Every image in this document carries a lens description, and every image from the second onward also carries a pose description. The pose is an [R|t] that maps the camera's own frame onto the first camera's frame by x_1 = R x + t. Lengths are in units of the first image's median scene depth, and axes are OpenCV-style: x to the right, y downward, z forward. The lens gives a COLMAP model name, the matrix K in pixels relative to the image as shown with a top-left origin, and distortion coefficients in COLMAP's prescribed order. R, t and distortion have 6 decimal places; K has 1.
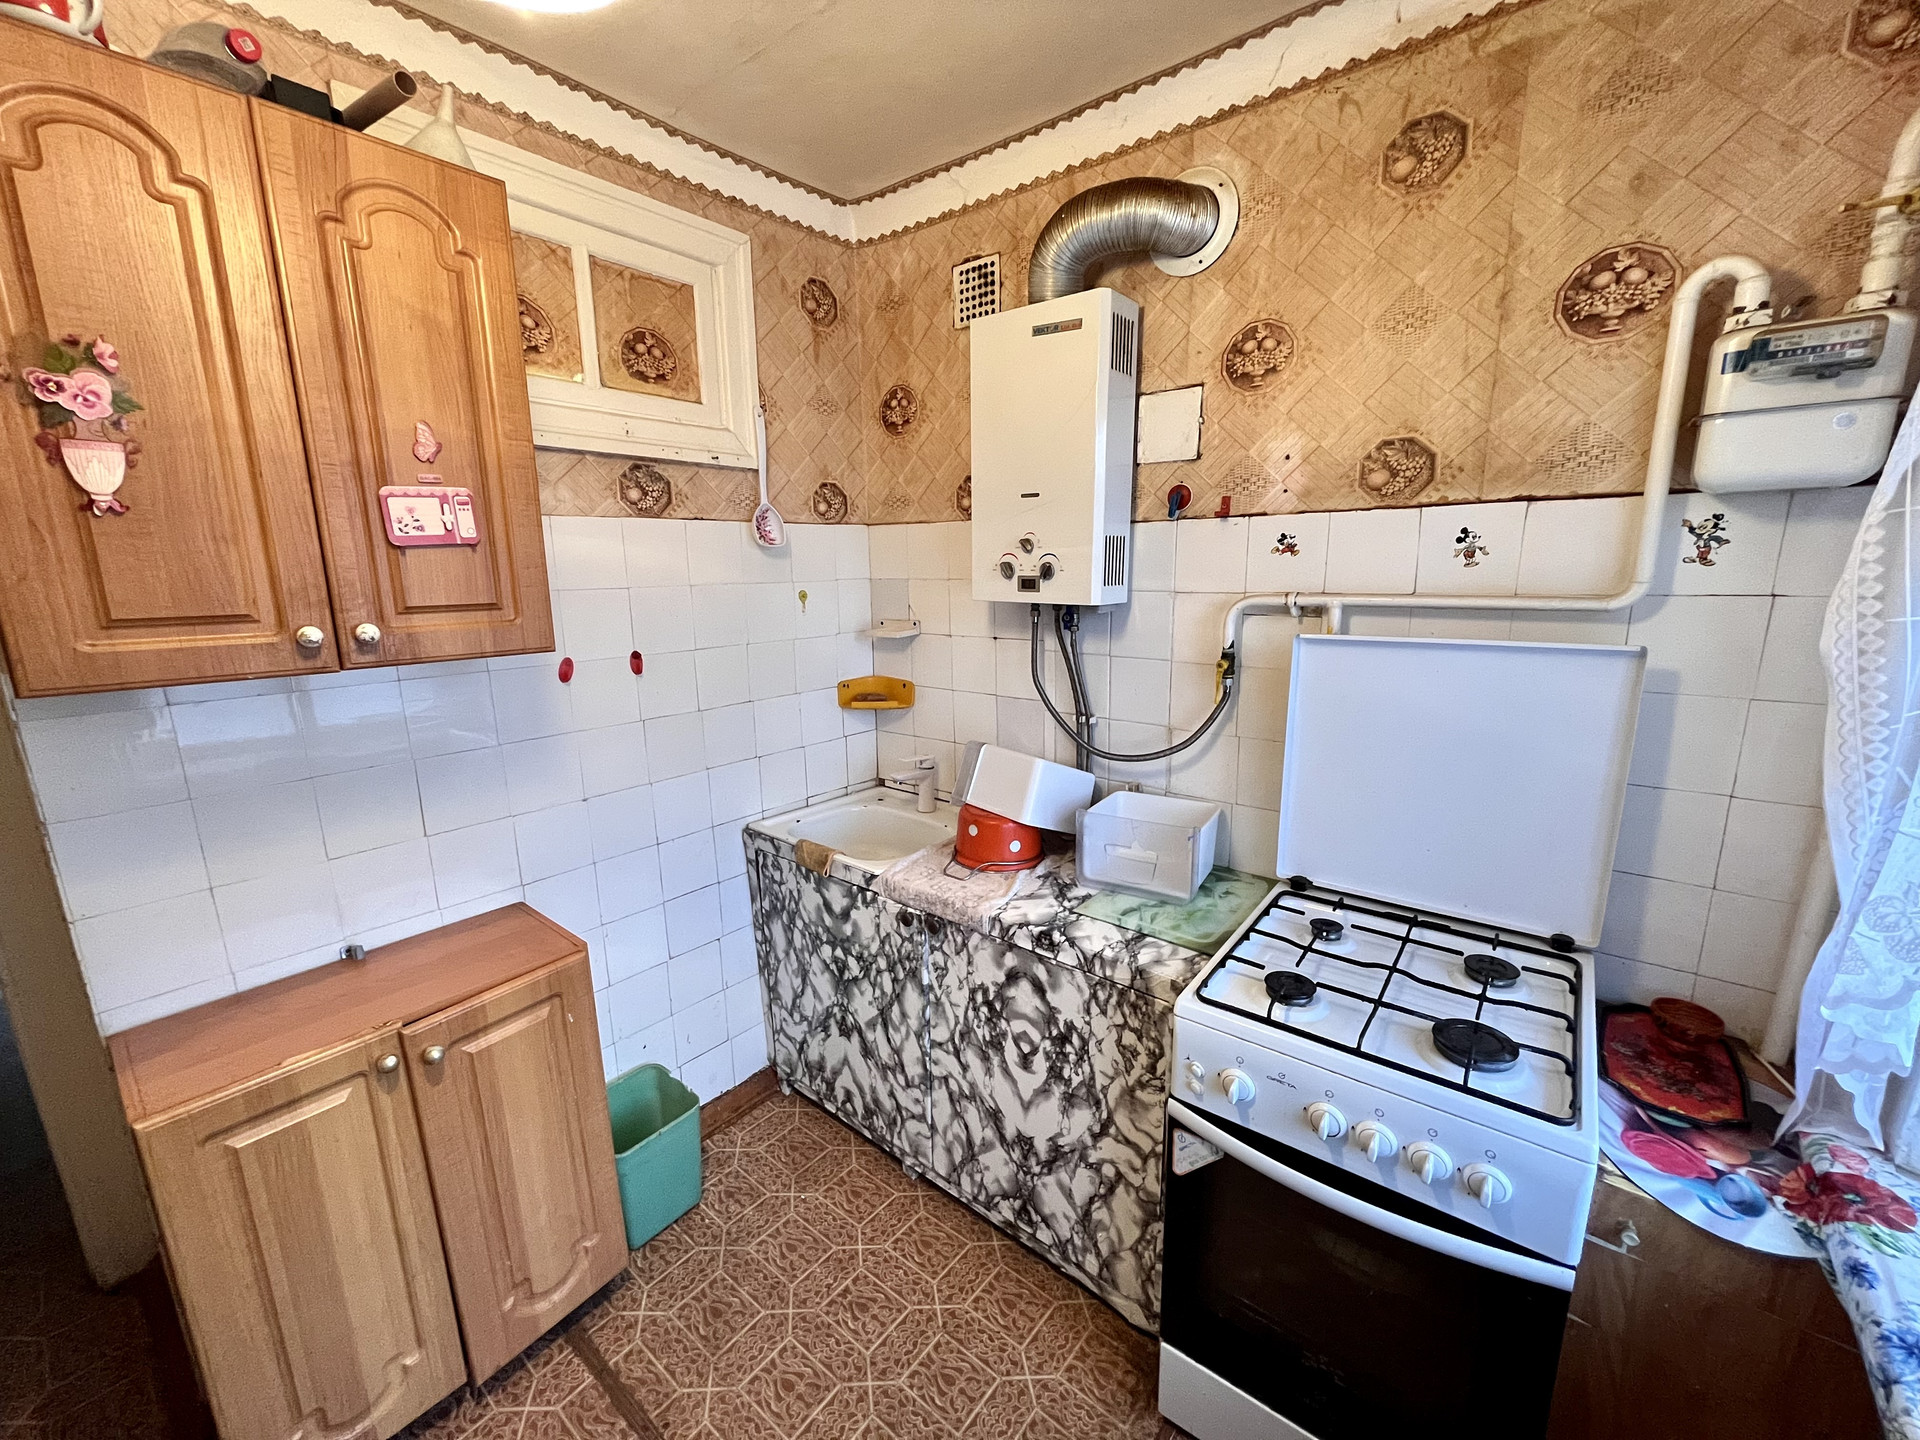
lens RADIAL K [[770.2, 0, 956.8], [0, 770.2, 719.0], [0, 0, 1]] dist [-0.003026, 0.001010]
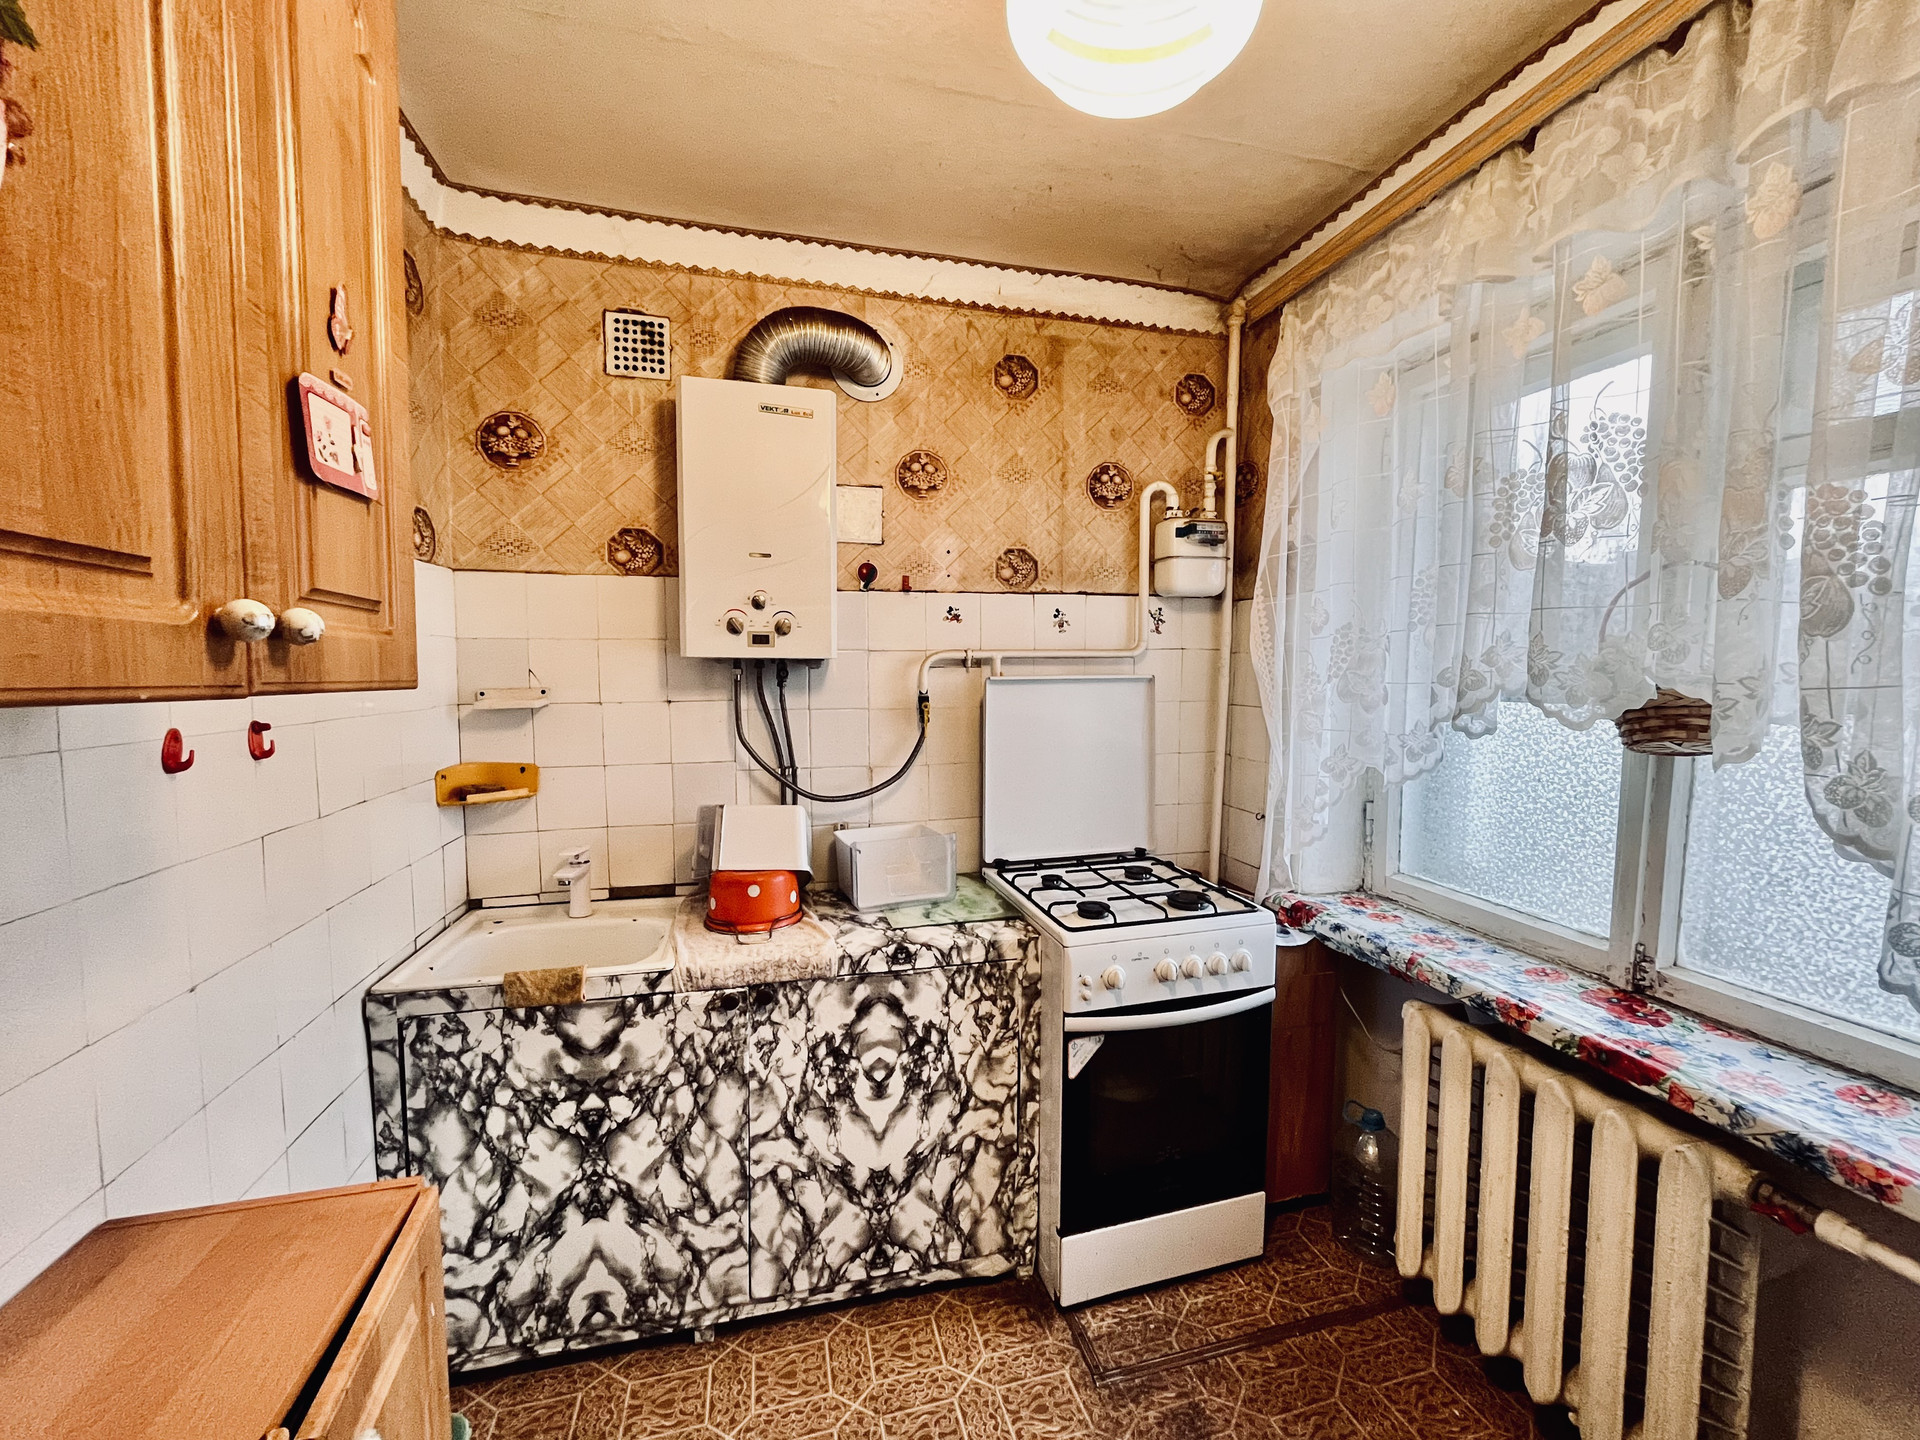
lens RADIAL K [[770.2, 0, 955.8], [0, 770.2, 718.9], [0, 0, 1]] dist [-0.003026, 0.001010]
pose [[0.583936, -0.040009, 0.810813, -0.644179], [0.158092, 0.985267, -0.065239, 0.039869], [-0.796257, 0.166278, 0.581658, 0.233800]]
